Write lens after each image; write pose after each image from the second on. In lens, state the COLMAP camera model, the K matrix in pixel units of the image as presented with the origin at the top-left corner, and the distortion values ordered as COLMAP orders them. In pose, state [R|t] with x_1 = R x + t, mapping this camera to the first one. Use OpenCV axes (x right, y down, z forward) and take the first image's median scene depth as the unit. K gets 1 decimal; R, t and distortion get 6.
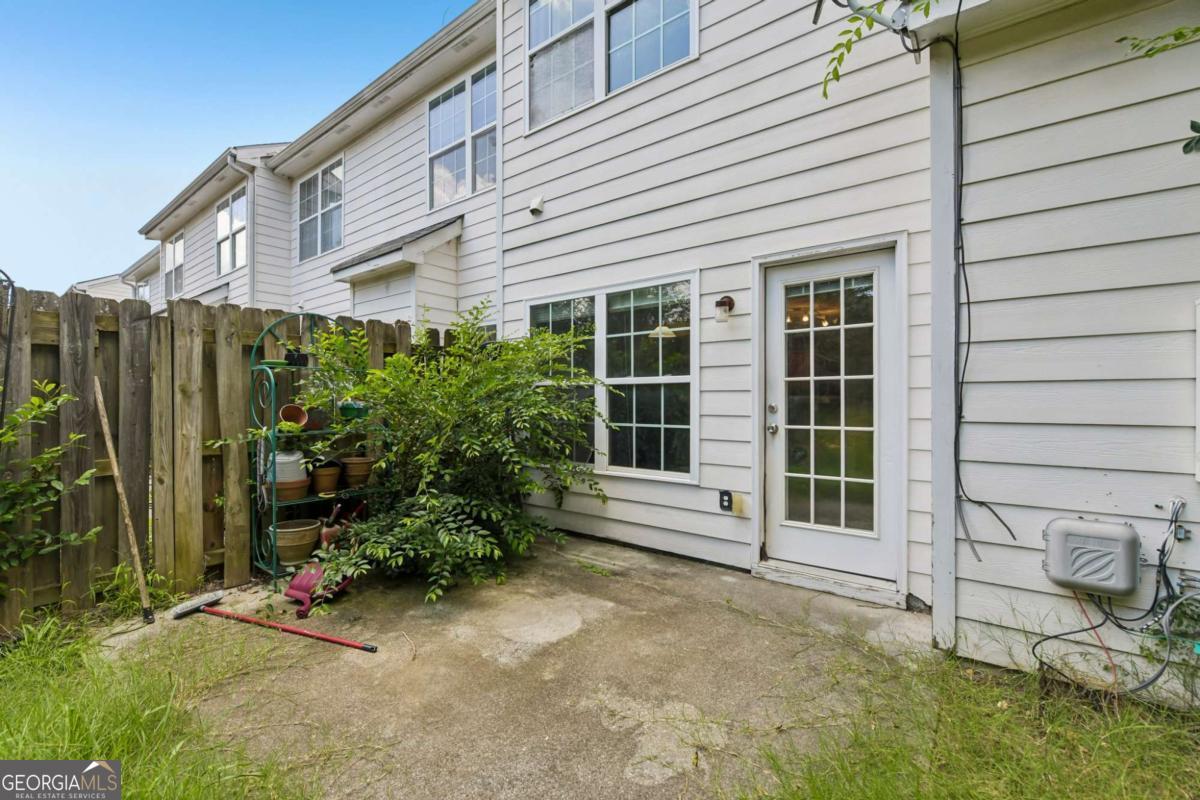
lens RADIAL K [[521.5, 0, 573.3], [0, 521.5, 401.0], [0, 0, 1]] dist [-0.007965, -0.001003]
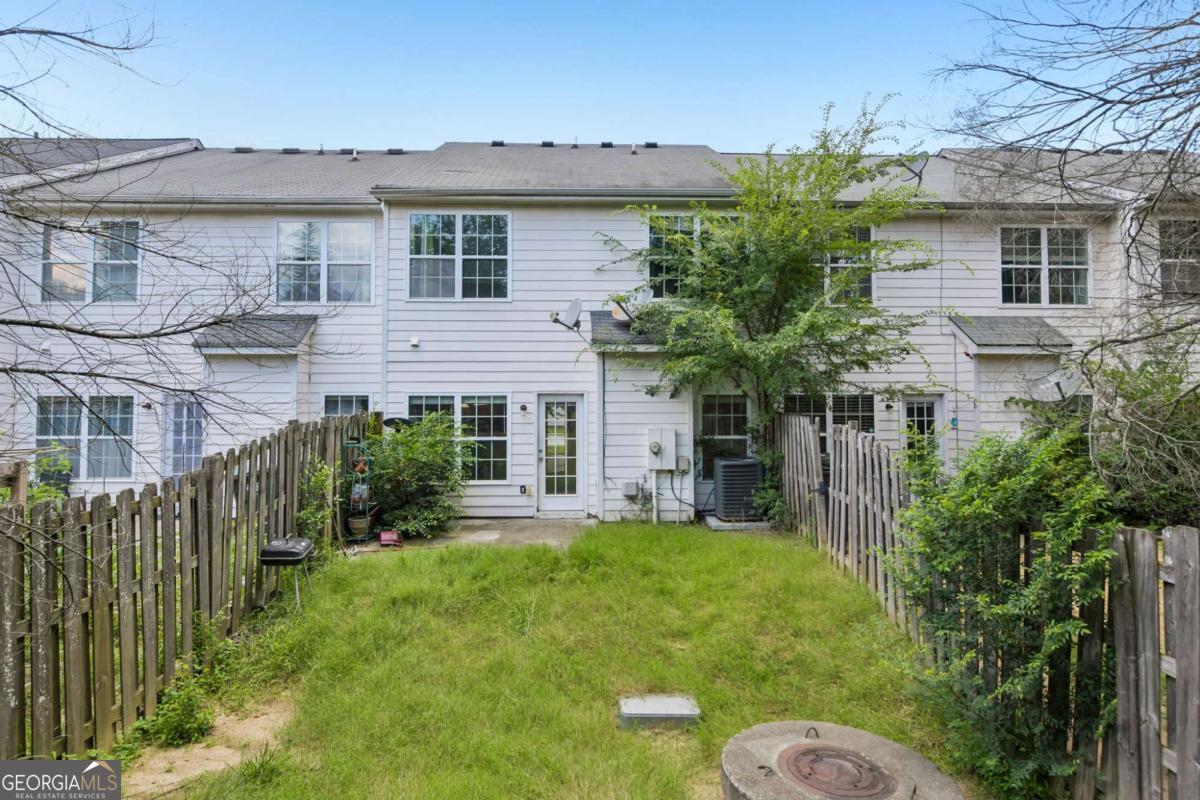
lens RADIAL K [[689.3, 0, 599.6], [0, 689.3, 398.2], [0, 0, 1]] dist [0.001851, 0.000036]
pose [[0.768530, 0.001476, 0.639811, -1.269265], [0.003980, 0.999967, -0.007087, -0.178041], [-0.639801, 0.007993, 0.768499, -1.442752]]
